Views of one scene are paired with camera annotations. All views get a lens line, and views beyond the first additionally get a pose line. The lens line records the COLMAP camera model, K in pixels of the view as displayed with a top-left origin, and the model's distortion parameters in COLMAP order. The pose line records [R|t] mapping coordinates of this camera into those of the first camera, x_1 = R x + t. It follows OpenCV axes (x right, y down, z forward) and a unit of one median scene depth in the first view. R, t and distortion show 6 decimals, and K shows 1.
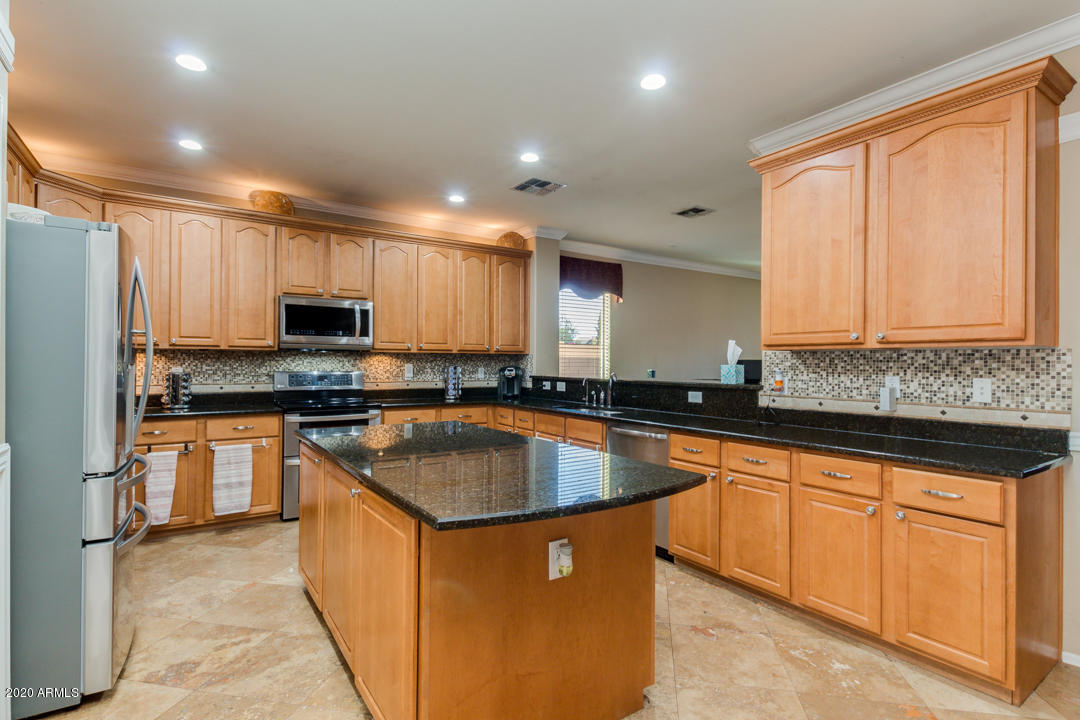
lens RADIAL K [[534.9, 0, 549.0], [0, 534.9, 358.8], [0, 0, 1]] dist [0.010574, -0.000632]
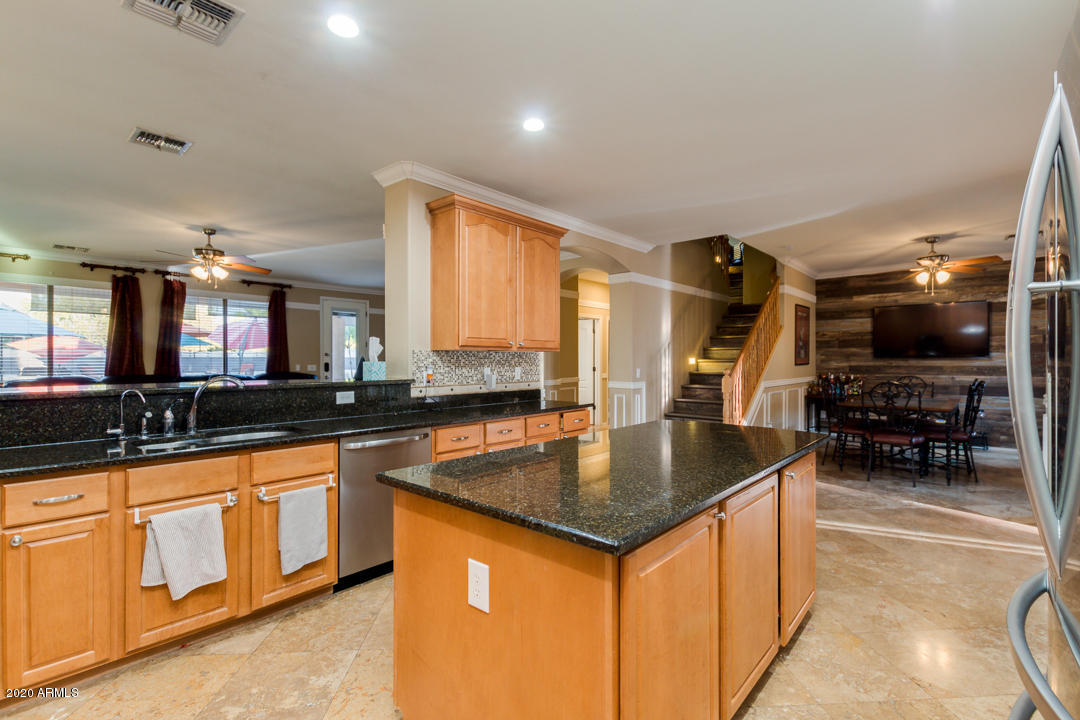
lens RADIAL K [[494.9, 0, 544.8], [0, 494.9, 362.4], [0, 0, 1]] dist [0.004636, -0.003171]
pose [[-0.243548, -0.014707, 0.969777, -0.593504], [-0.011439, 0.999859, 0.012290, -0.002306], [-0.969821, -0.008100, -0.243682, 0.836721]]
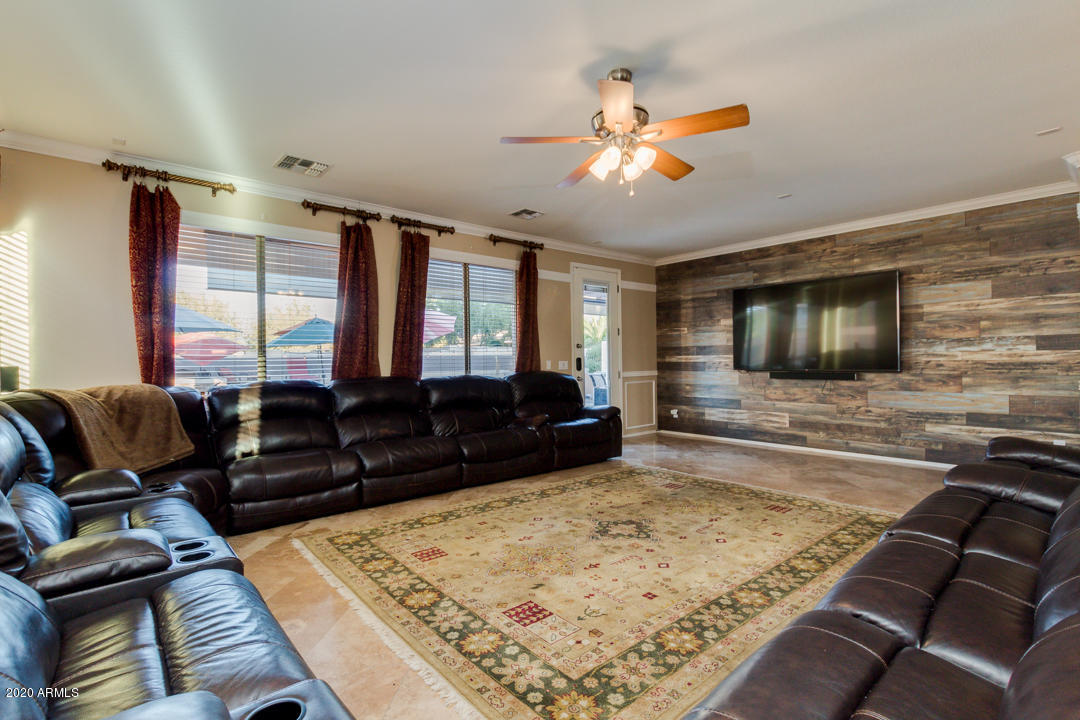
lens RADIAL K [[503.2, 0, 548.3], [0, 503.2, 361.2], [0, 0, 1]] dist [0.001836, -0.002346]
pose [[-0.119051, -0.011234, 0.992825, 0.300485], [0.002150, 0.999931, 0.011572, 0.032719], [-0.992886, 0.003512, -0.119019, 1.574881]]
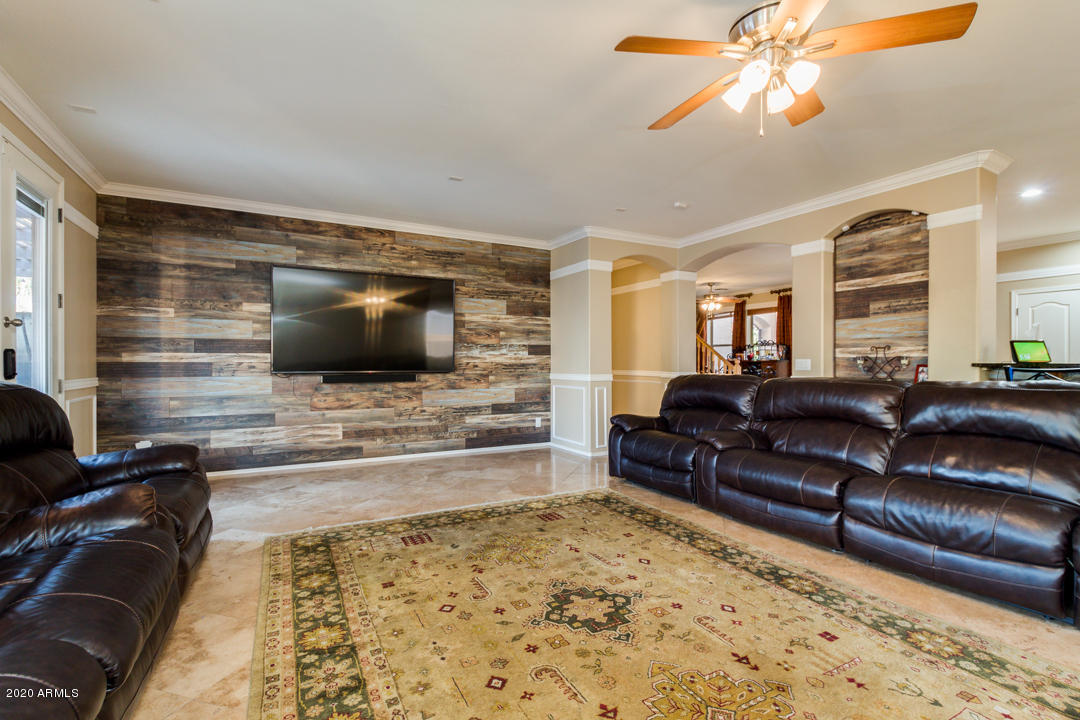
lens RADIAL K [[494.9, 0, 534.3], [0, 494.9, 359.3], [0, 0, 1]] dist [0.004636, -0.003171]
pose [[-0.994283, -0.008287, 0.106456, 1.129807], [-0.009770, 0.999862, -0.013420, 0.057871], [-0.106330, -0.014383, -0.994227, 1.907419]]
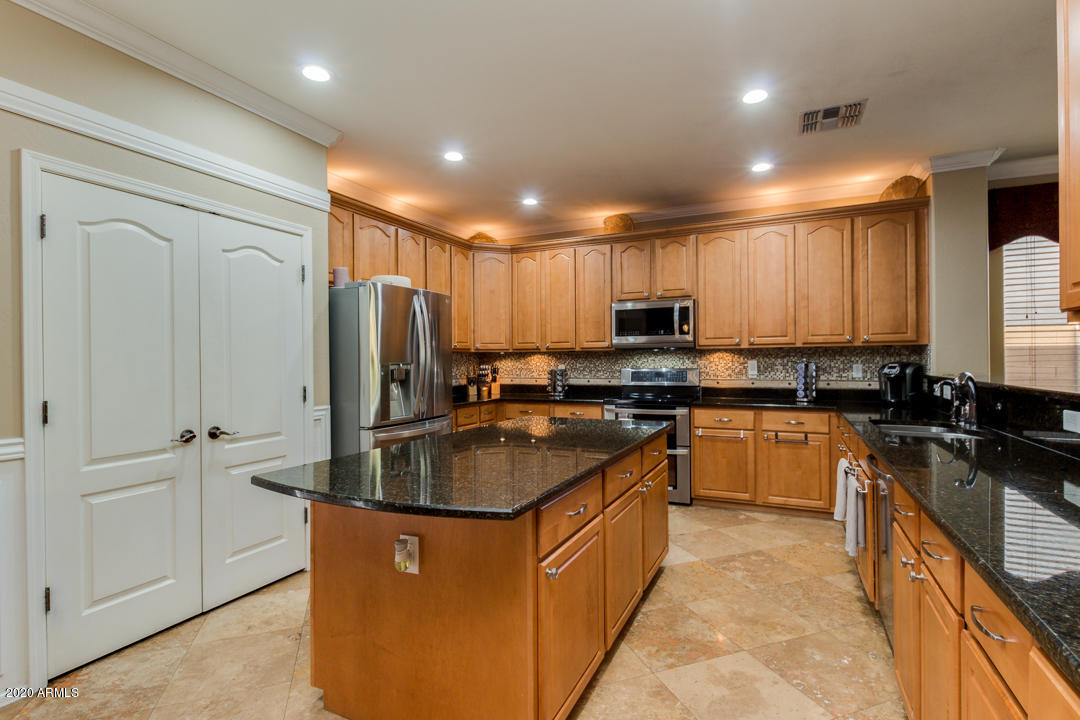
lens RADIAL K [[525.5, 0, 541.2], [0, 525.5, 359.6], [0, 0, 1]] dist [0.007934, -0.002731]
pose [[0.499293, -0.012533, -0.866342, 0.432665], [0.018466, 0.999822, -0.003822, 0.006289], [0.866236, -0.014090, 0.499436, 0.310357]]
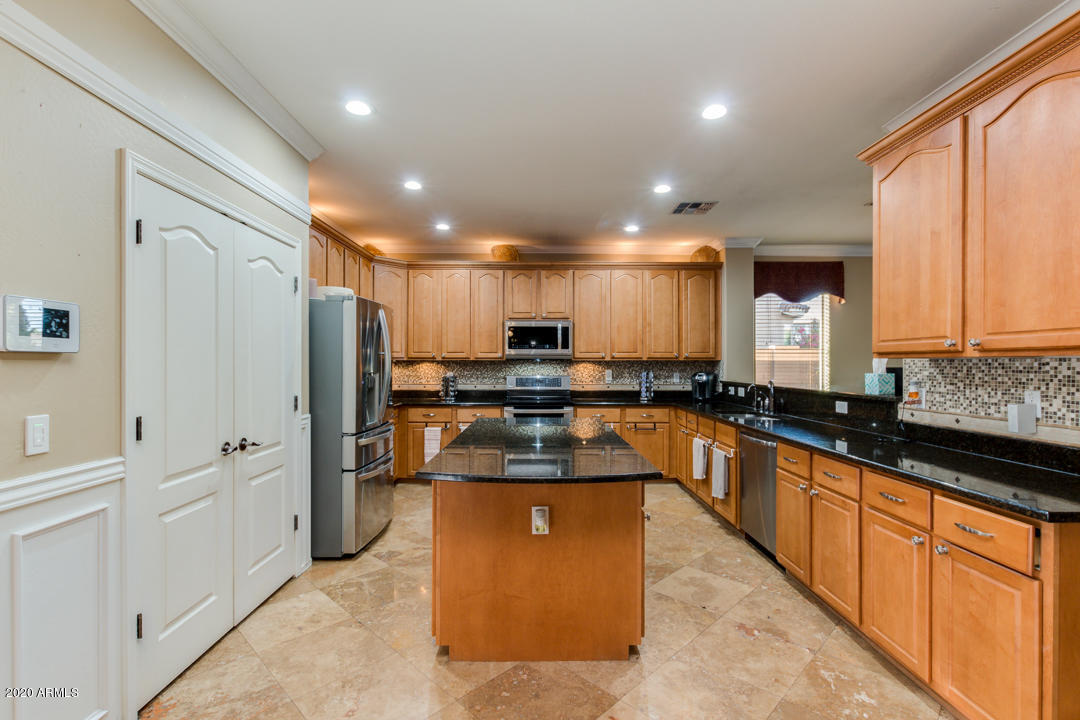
lens RADIAL K [[503.2, 0, 542.8], [0, 503.2, 361.6], [0, 0, 1]] dist [0.001836, -0.002346]
pose [[0.830177, -0.007226, -0.557454, 0.315307], [0.007911, 0.999968, -0.001181, -0.010991], [0.557444, -0.003430, 0.830207, -0.021943]]
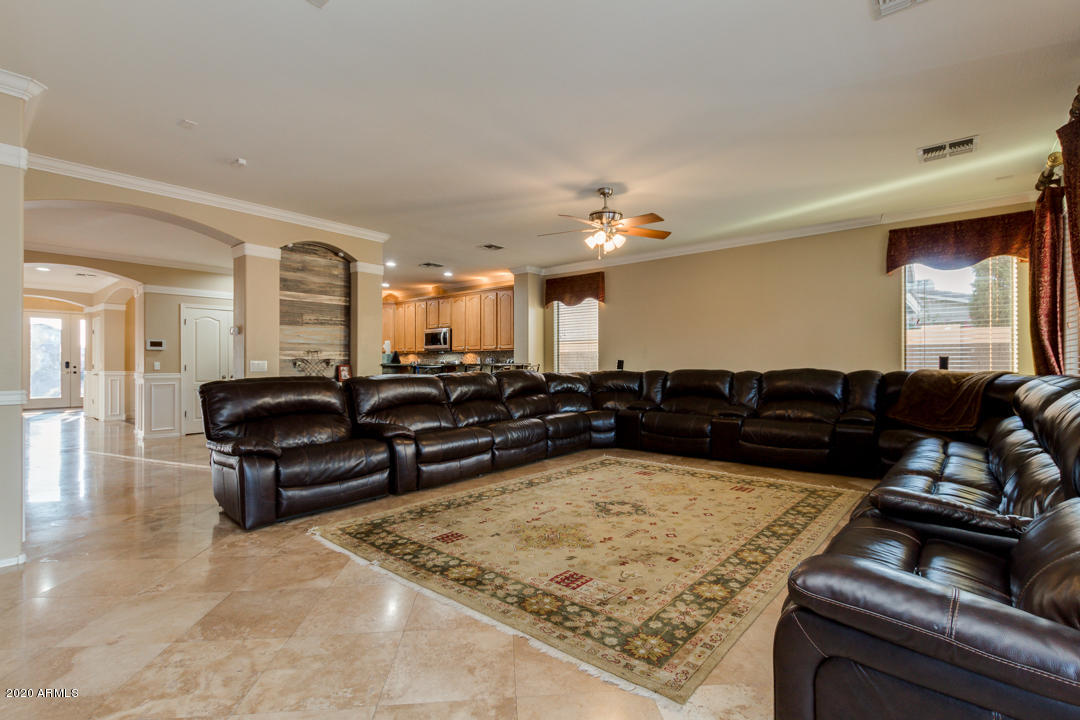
lens RADIAL K [[494.9, 0, 550.6], [0, 494.9, 360.9], [0, 0, 1]] dist [0.004636, -0.003171]
pose [[0.279480, -0.013621, -0.960055, 1.985692], [0.013229, 0.999859, -0.010335, 0.057807], [0.960060, -0.009812, 0.279621, 0.966221]]
